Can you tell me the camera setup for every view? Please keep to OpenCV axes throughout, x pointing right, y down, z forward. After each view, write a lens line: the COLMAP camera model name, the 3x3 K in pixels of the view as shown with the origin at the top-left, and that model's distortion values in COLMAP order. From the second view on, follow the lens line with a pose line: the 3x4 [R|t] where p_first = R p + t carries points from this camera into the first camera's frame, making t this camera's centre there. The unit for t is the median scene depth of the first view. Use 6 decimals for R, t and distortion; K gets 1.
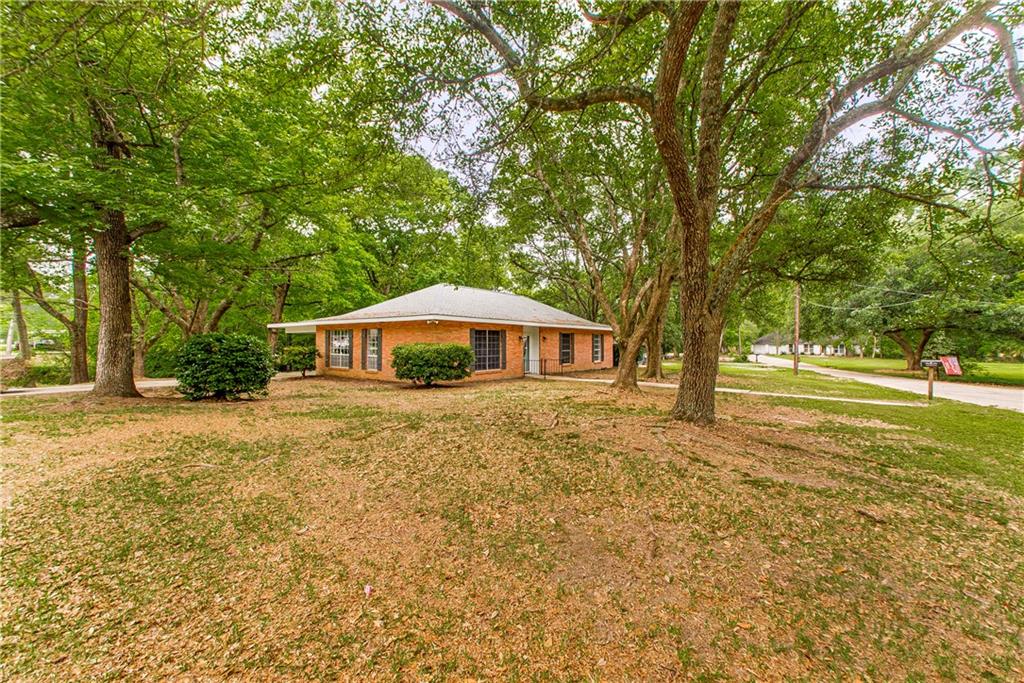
lens RADIAL K [[420.1, 0, 510.3], [0, 420.1, 341.8], [0, 0, 1]] dist [0.012641, -0.002501]
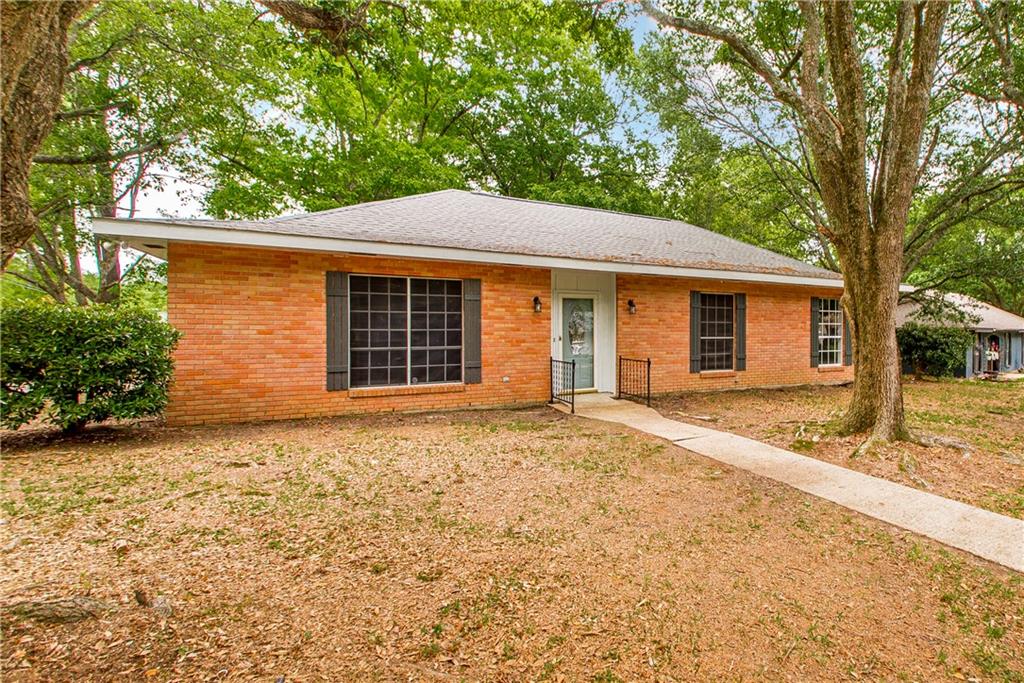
lens RADIAL K [[420.1, 0, 513.6], [0, 420.1, 337.7], [0, 0, 1]] dist [0.012641, -0.002501]
pose [[0.864820, 0.017954, -0.501762, 0.183743], [-0.004931, 0.999616, 0.027271, 0.012163], [0.502058, -0.021110, 0.864576, 0.619353]]
